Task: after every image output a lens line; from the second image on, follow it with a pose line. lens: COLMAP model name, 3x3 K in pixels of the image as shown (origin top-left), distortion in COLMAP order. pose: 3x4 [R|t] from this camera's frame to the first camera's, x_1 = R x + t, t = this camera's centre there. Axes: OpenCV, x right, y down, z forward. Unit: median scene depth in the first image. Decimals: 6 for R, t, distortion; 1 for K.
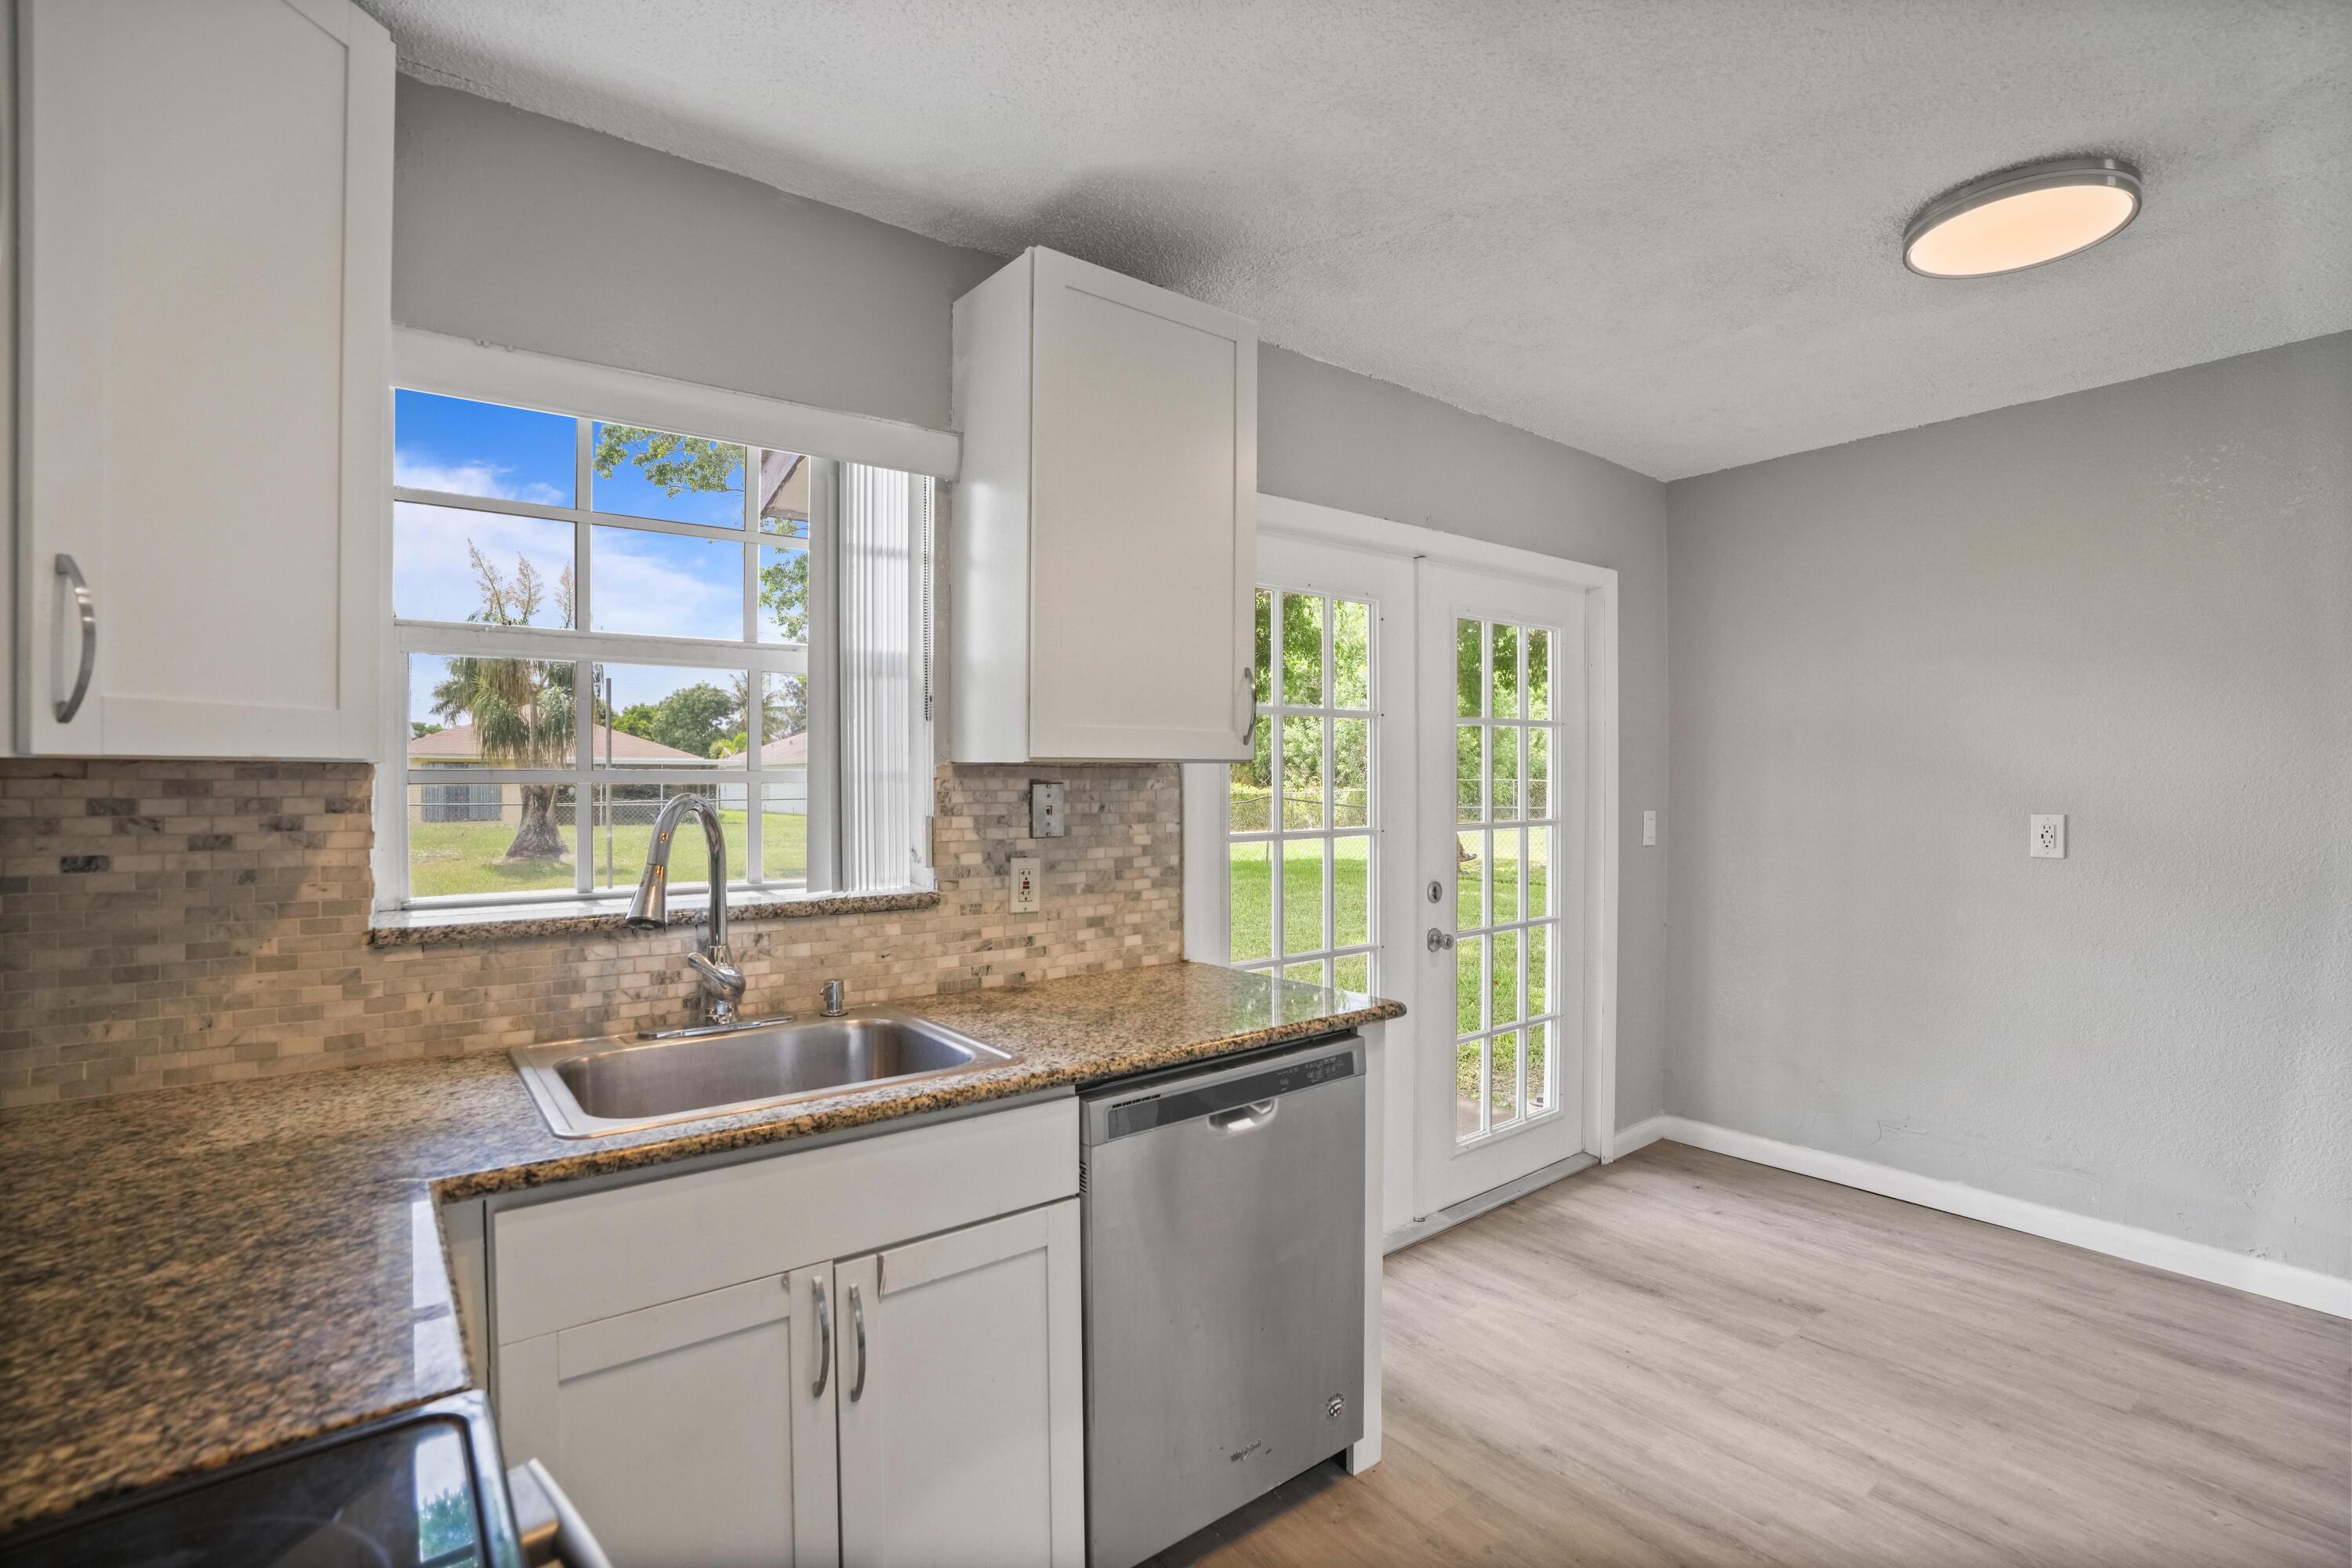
lens RADIAL K [[1088.7, 0, 1188.4], [0, 1088.7, 781.3], [0, 0, 1]] dist [-0.070918, 0.027642]
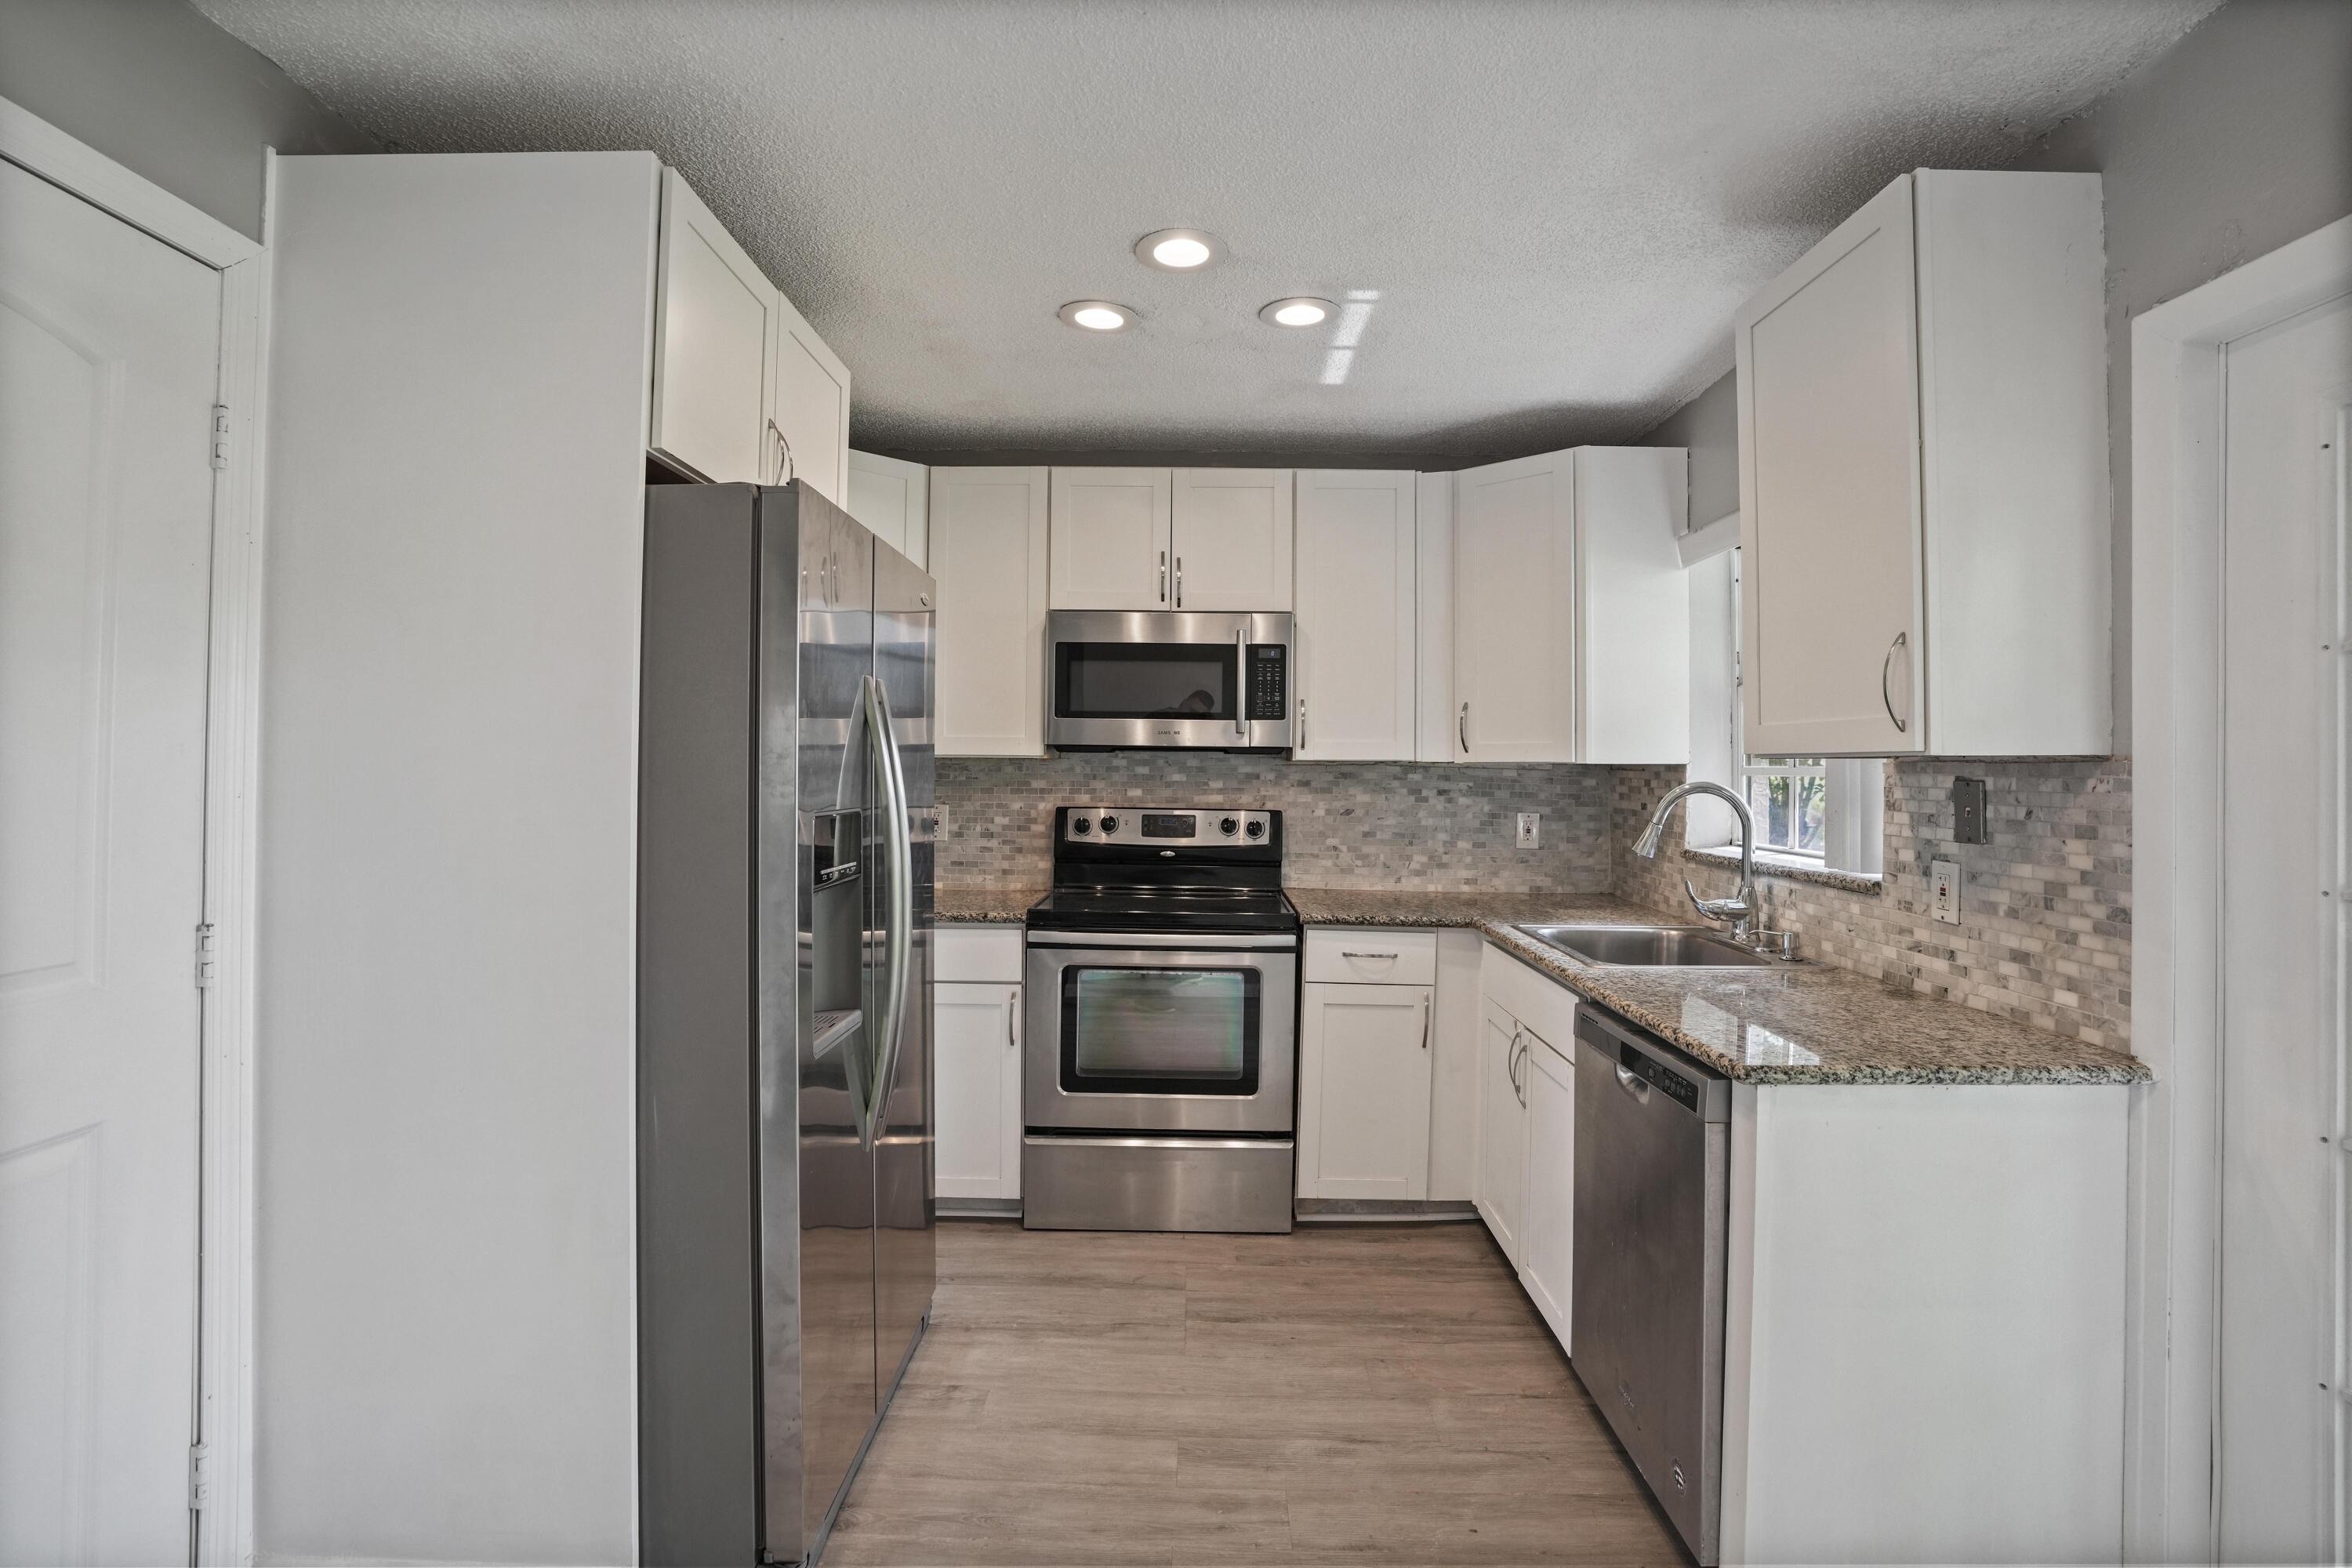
lens RADIAL K [[1095.9, 0, 1189.9], [0, 1095.9, 763.0], [0, 0, 1]] dist [-0.070999, 0.028337]
pose [[-0.620943, -0.007543, -0.783819, 0.945426], [-0.012360, 0.999924, 0.000168, -0.004976], [0.783758, 0.009792, -0.620989, 1.057803]]
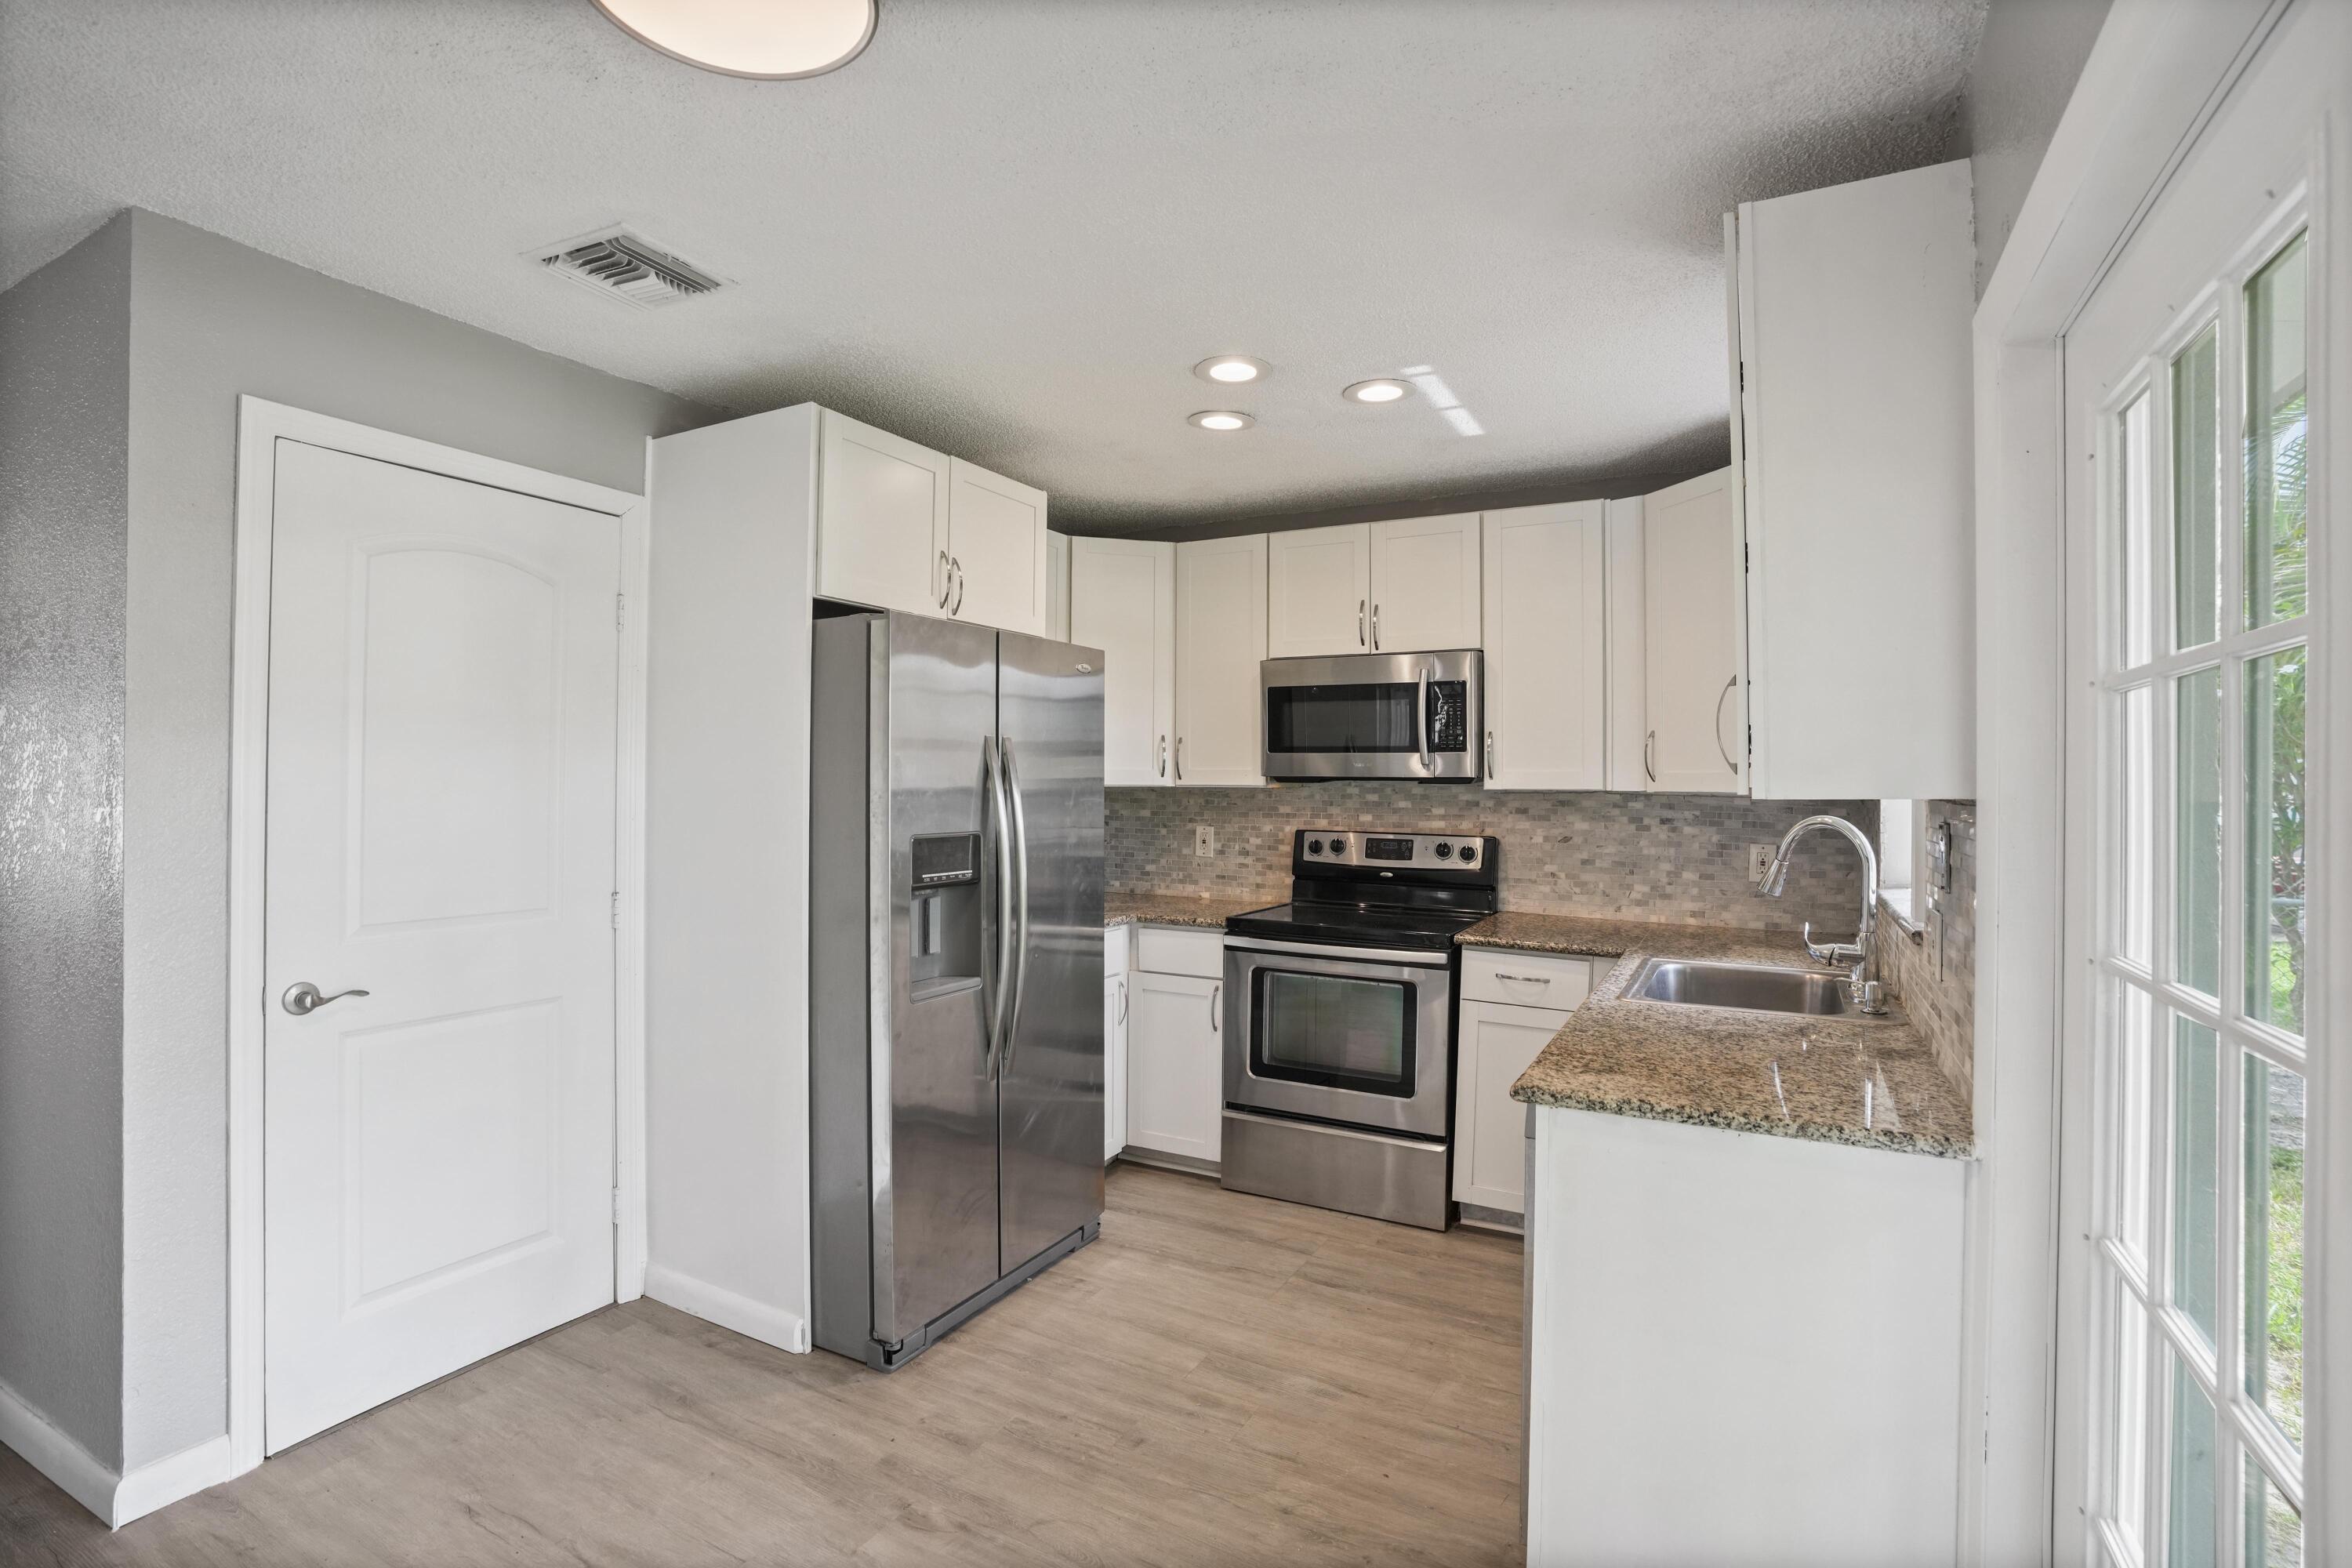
lens RADIAL K [[1102.6, 0, 1184.2], [0, 1102.6, 778.7], [0, 0, 1]] dist [-0.083289, 0.040198]
pose [[-0.917369, -0.003843, -0.398019, 0.700593], [-0.006338, 0.999968, 0.004953, -0.031185], [0.397987, 0.007066, -0.917364, 1.517487]]
